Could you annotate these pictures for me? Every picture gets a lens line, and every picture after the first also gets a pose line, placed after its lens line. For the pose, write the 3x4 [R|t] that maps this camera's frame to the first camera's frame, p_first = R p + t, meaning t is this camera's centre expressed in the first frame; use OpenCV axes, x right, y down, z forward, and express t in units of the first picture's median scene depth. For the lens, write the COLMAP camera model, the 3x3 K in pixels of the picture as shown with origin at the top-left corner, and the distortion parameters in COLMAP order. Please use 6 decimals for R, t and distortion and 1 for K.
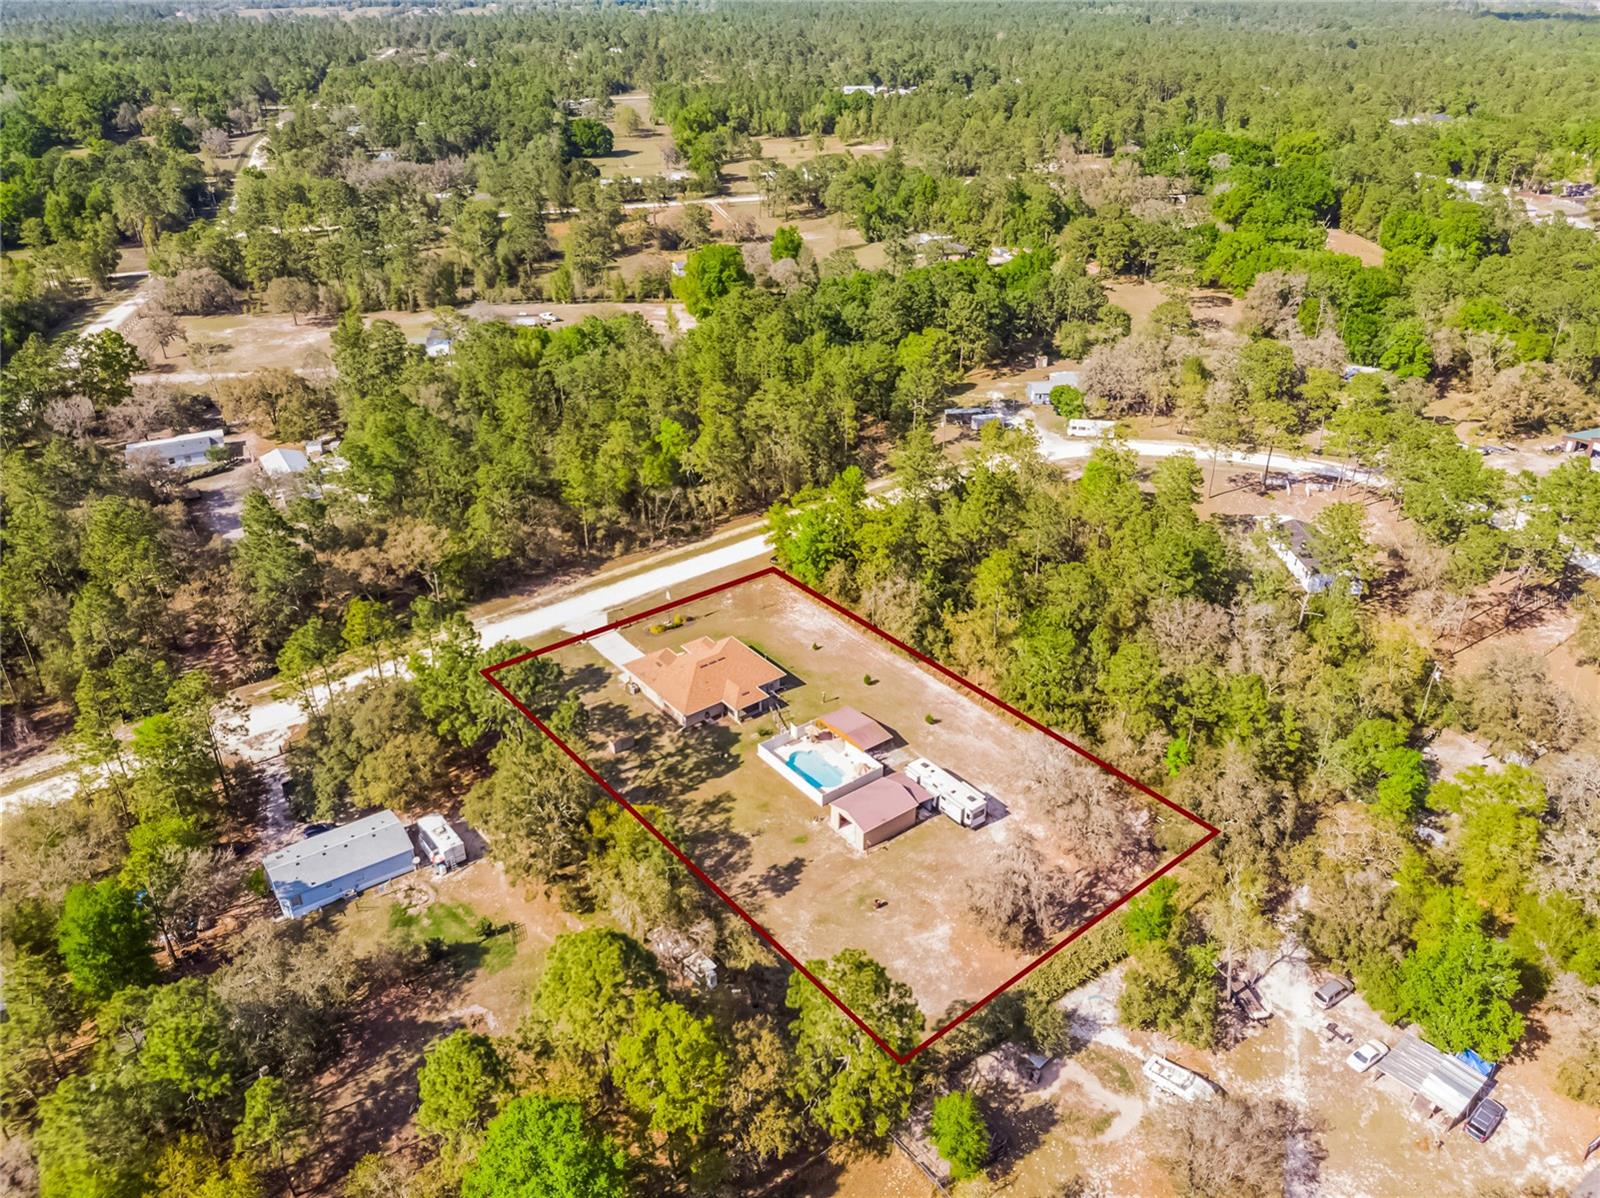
lens RADIAL K [[1187.4, 0, 798.9], [0, 1187.4, 576.3], [0, 0, 1]] dist [-0.012570, 0.014263]
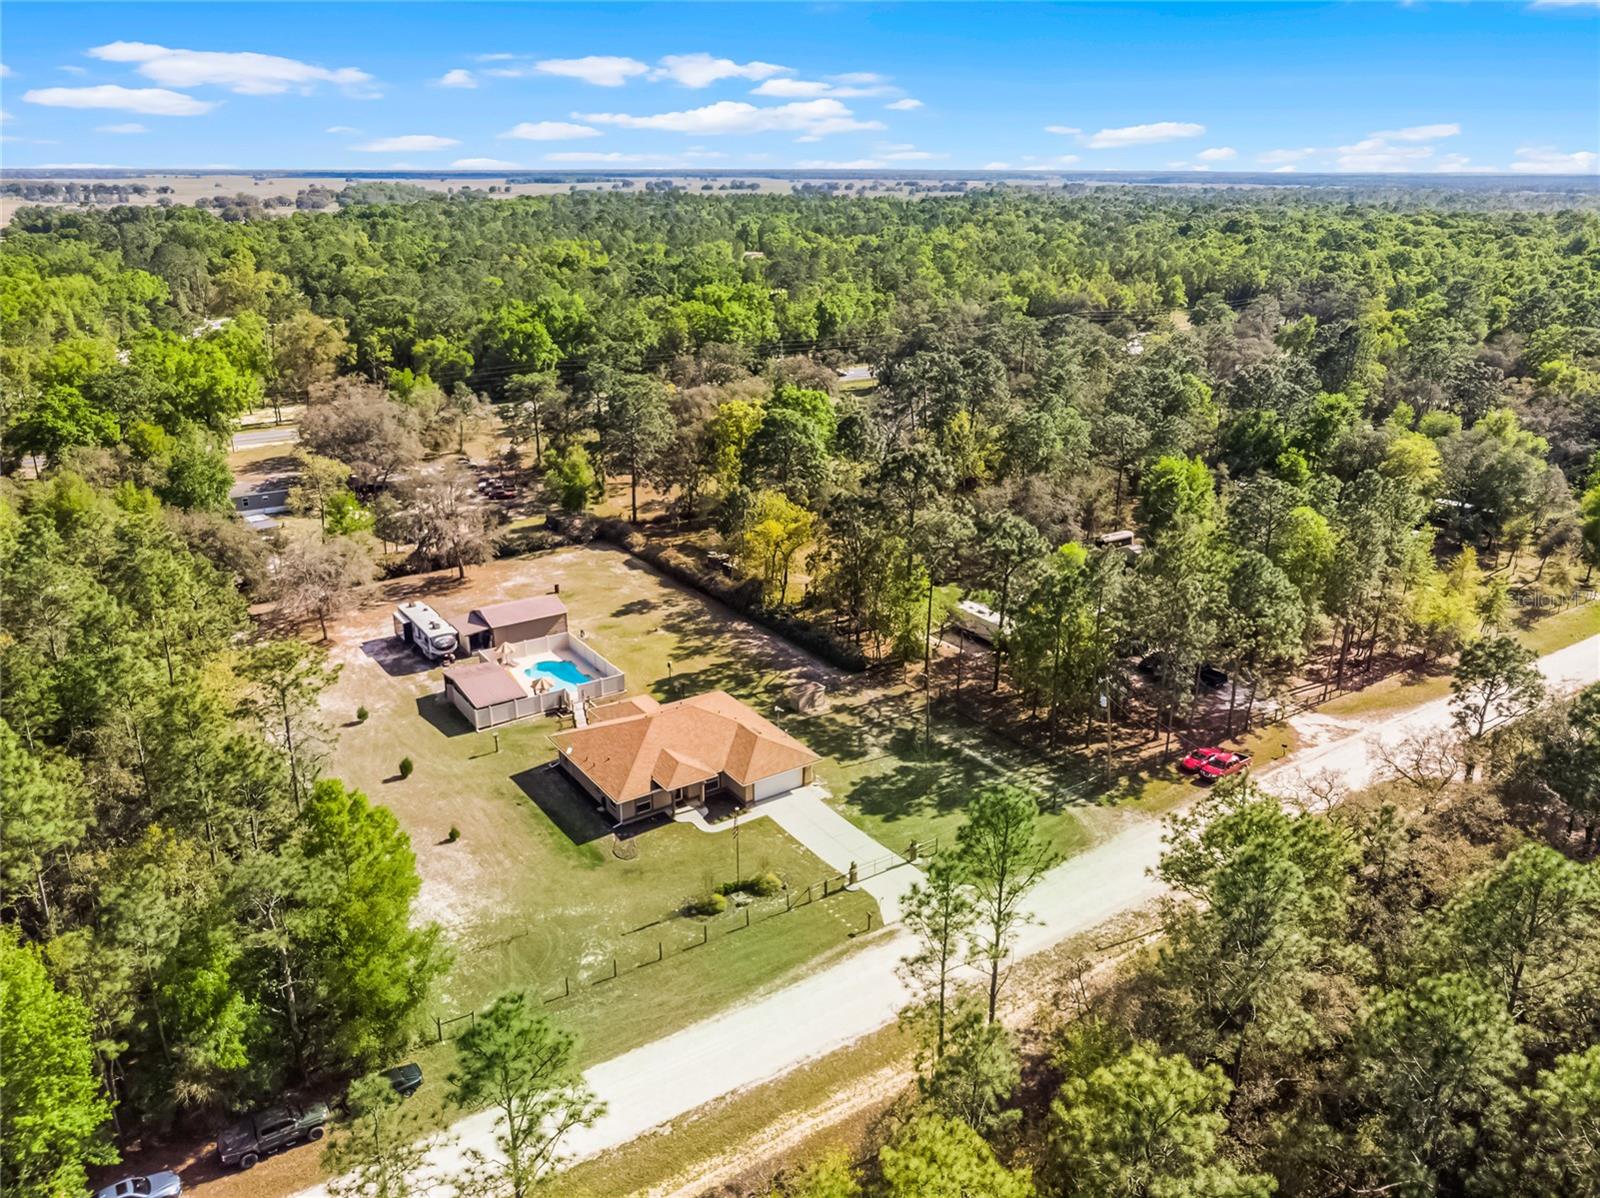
lens RADIAL K [[1187.4, 0, 809.1], [0, 1187.4, 575.8], [0, 0, 1]] dist [-0.012570, 0.014263]
pose [[-0.998658, -0.023424, 0.046199, -0.179068], [0.017257, 0.690489, 0.723137, -0.432891], [-0.048839, 0.722964, -0.689158, 1.435249]]
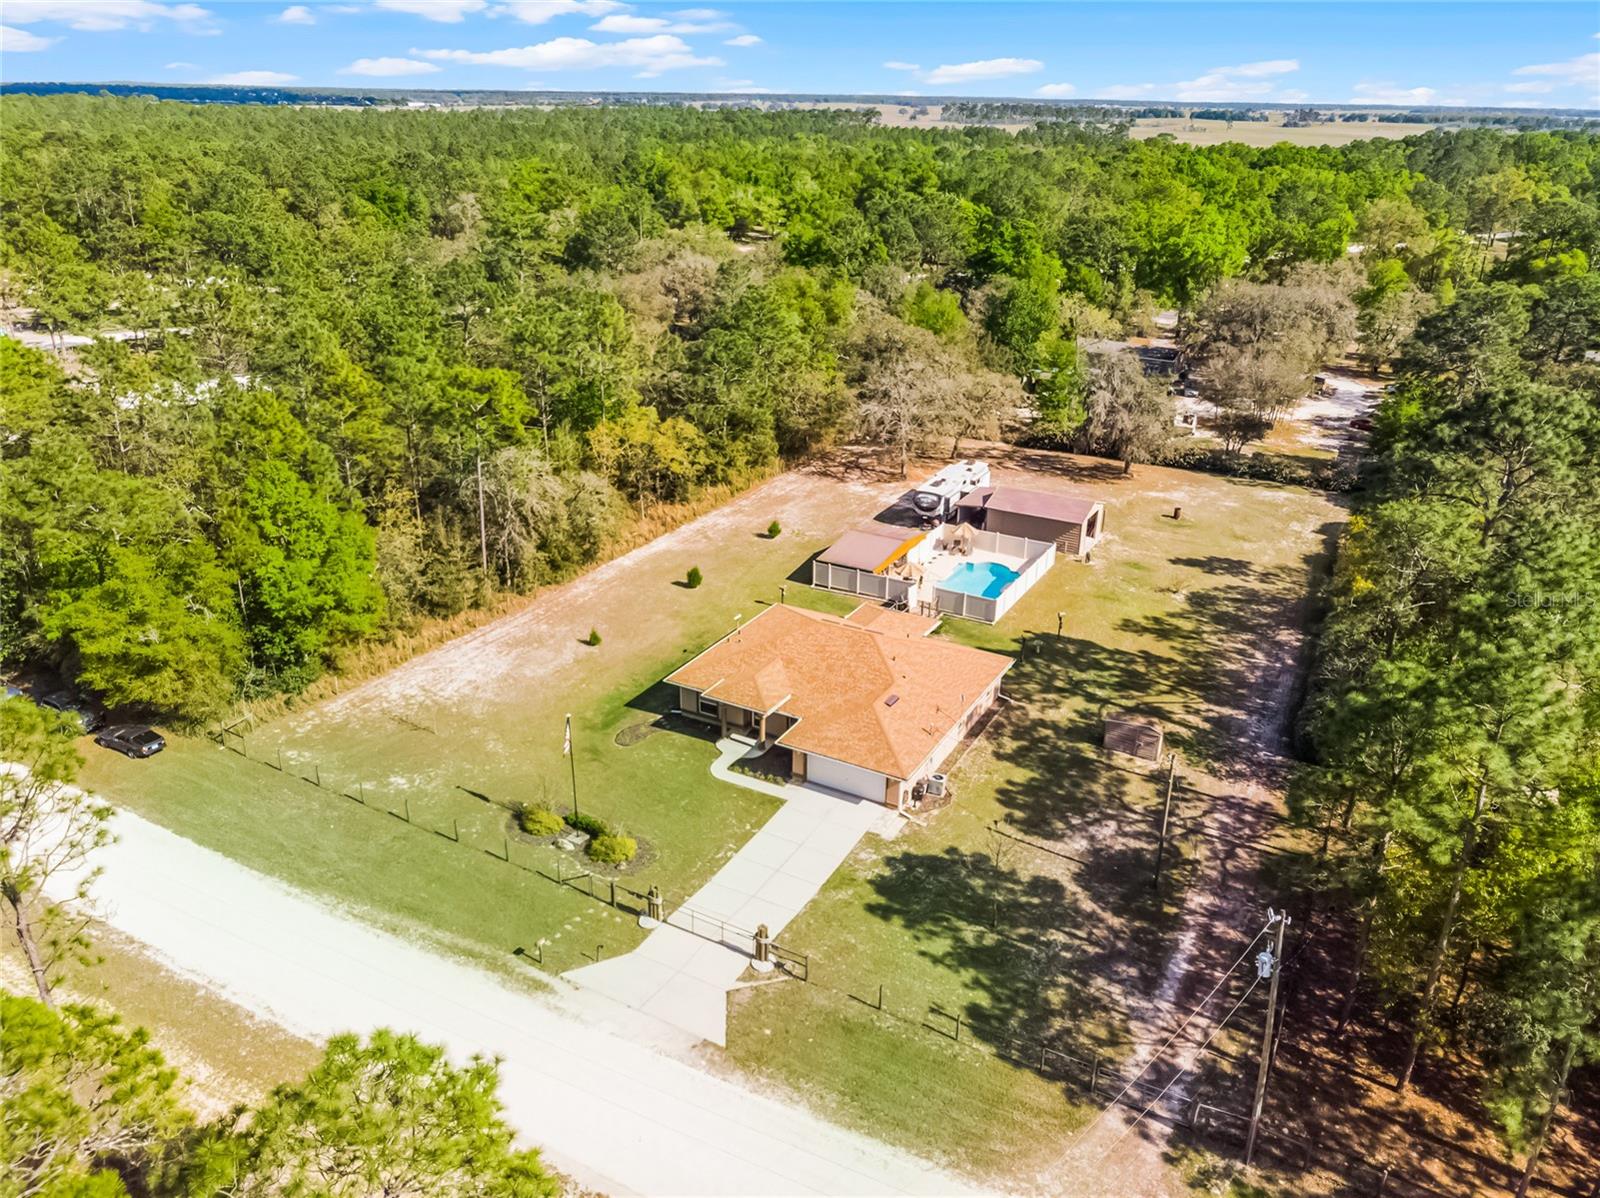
lens RADIAL K [[1187.4, 0, 809.9], [0, 1187.4, 616.7], [0, 0, 1]] dist [-0.012570, 0.014263]
pose [[-0.406141, -0.378100, 0.831919, -0.445805], [0.404567, 0.741905, 0.534698, -0.176865], [-0.819374, 0.553730, -0.148351, 1.131493]]
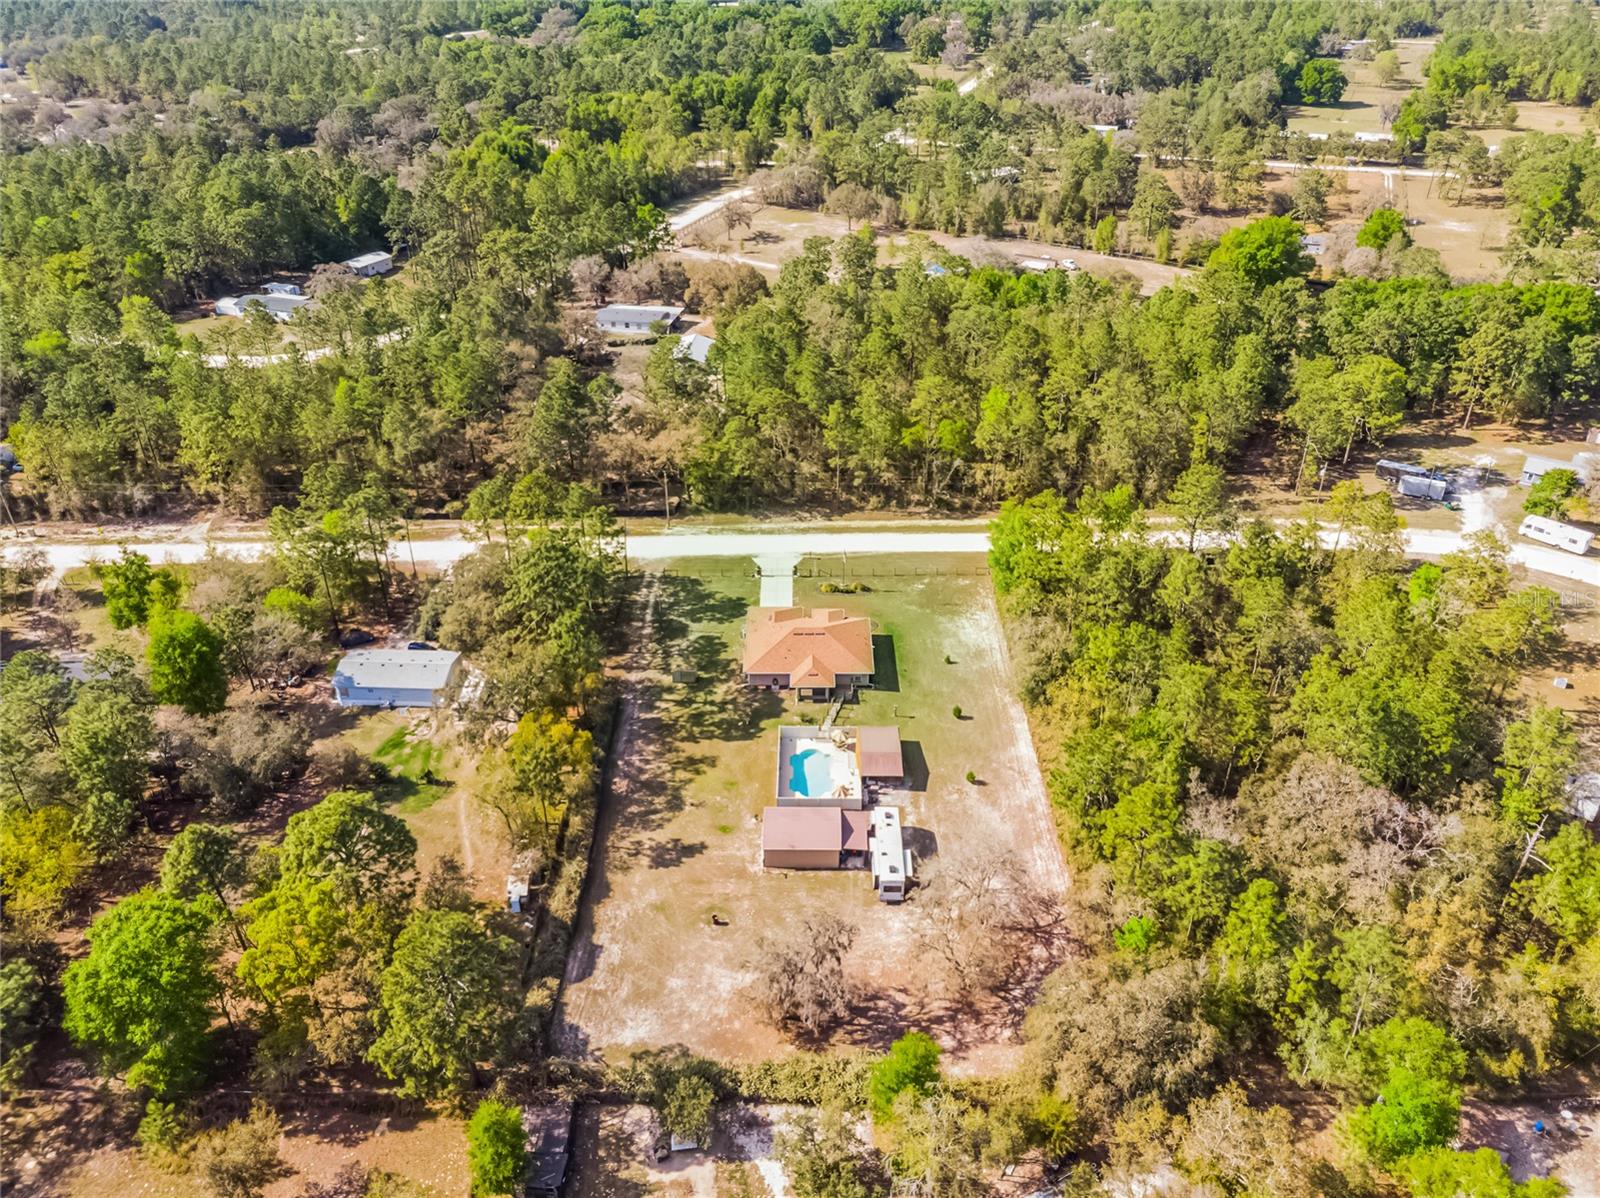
lens RADIAL K [[1187.4, 0, 806.7], [0, 1187.4, 592.5], [0, 0, 1]] dist [-0.012570, 0.014263]
pose [[0.792058, 0.318003, -0.521075, 0.436231], [-0.284515, 0.947523, 0.145781, -0.103182], [0.540089, 0.032786, 0.840969, 0.201199]]
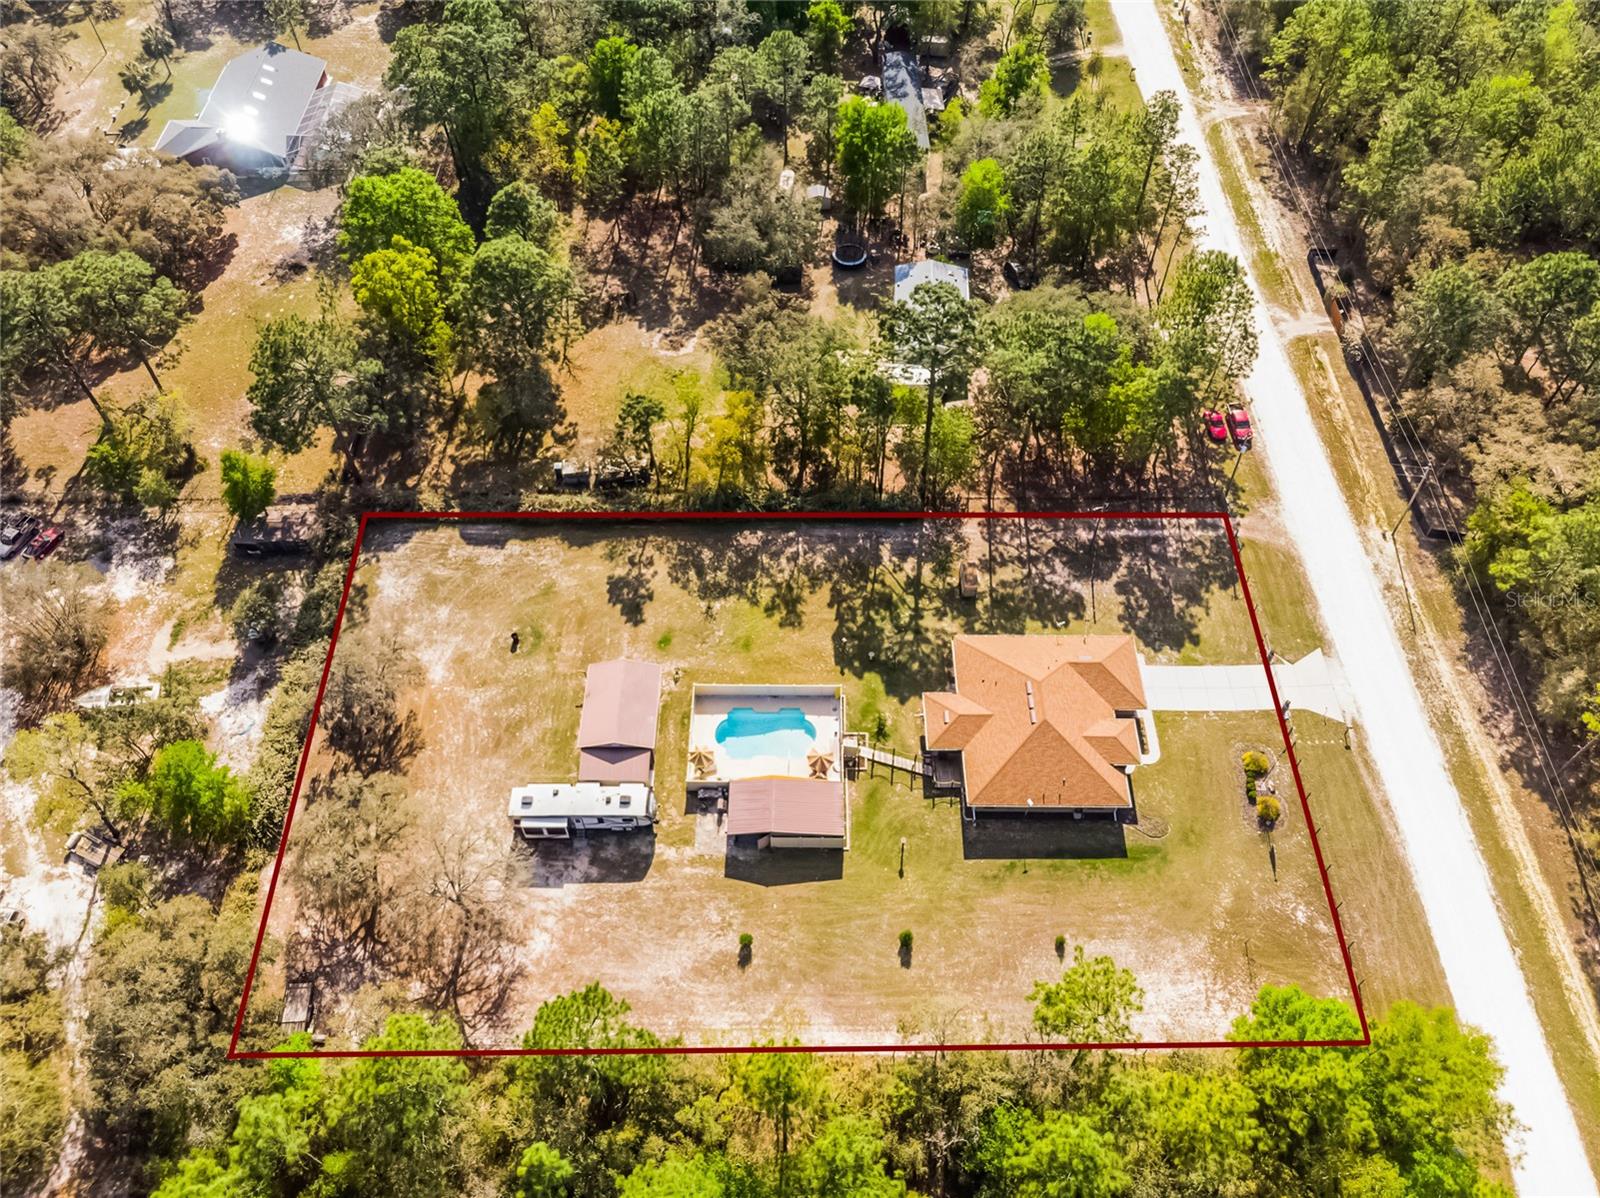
lens RADIAL K [[1187.4, 0, 794.1], [0, 1187.4, 596.2], [0, 0, 1]] dist [-0.012570, 0.014263]
pose [[-0.613329, 0.633431, -0.471798, 0.270657], [-0.366015, 0.301387, 0.880454, -0.462477], [0.699900, 0.712693, 0.046996, 0.890714]]
